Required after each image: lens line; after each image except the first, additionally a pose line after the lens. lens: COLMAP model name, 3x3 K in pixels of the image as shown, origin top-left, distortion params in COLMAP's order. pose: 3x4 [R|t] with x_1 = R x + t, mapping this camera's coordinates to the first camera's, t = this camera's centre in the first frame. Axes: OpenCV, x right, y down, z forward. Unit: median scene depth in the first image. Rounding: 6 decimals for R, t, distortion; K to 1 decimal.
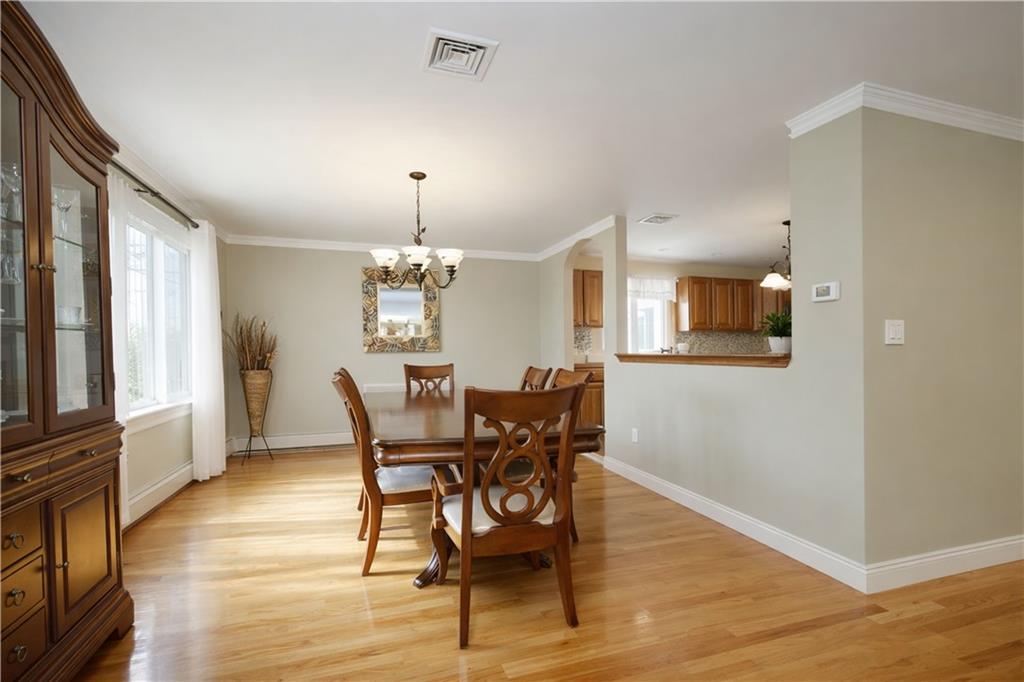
lens RADIAL K [[444.1, 0, 505.0], [0, 444.1, 343.9], [0, 0, 1]] dist [-0.000484, -0.000116]
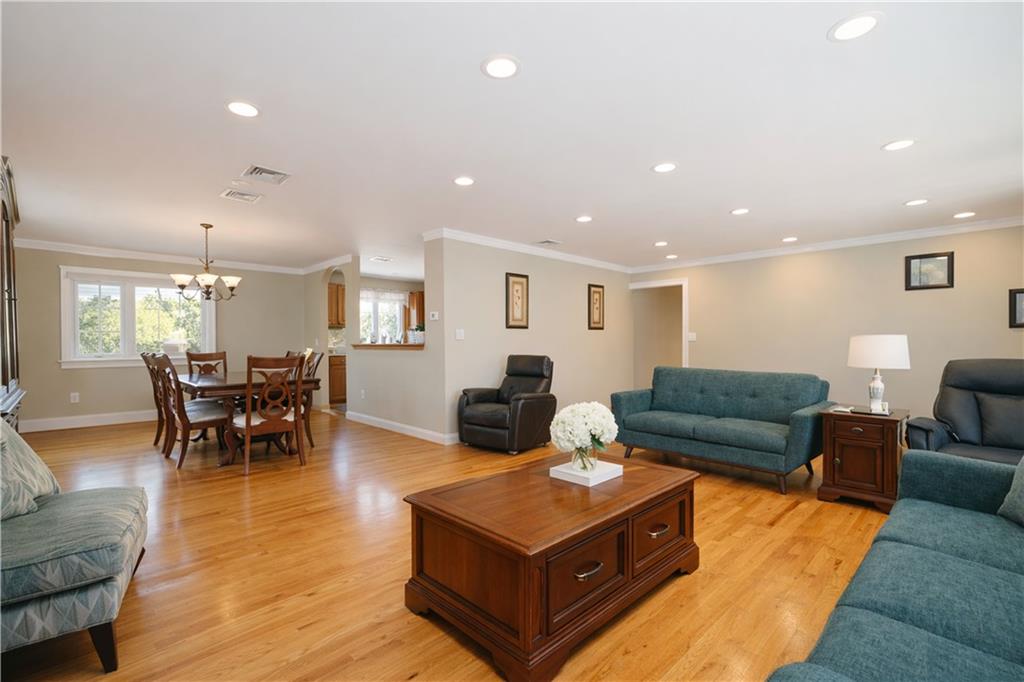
lens RADIAL K [[444.1, 0, 505.0], [0, 444.1, 343.9], [0, 0, 1]] dist [-0.000484, -0.000116]
pose [[0.891136, 0.002880, 0.453727, 0.024829], [-0.012422, 0.999760, 0.018052, -0.015507], [-0.453566, -0.021723, 0.890958, -0.821828]]
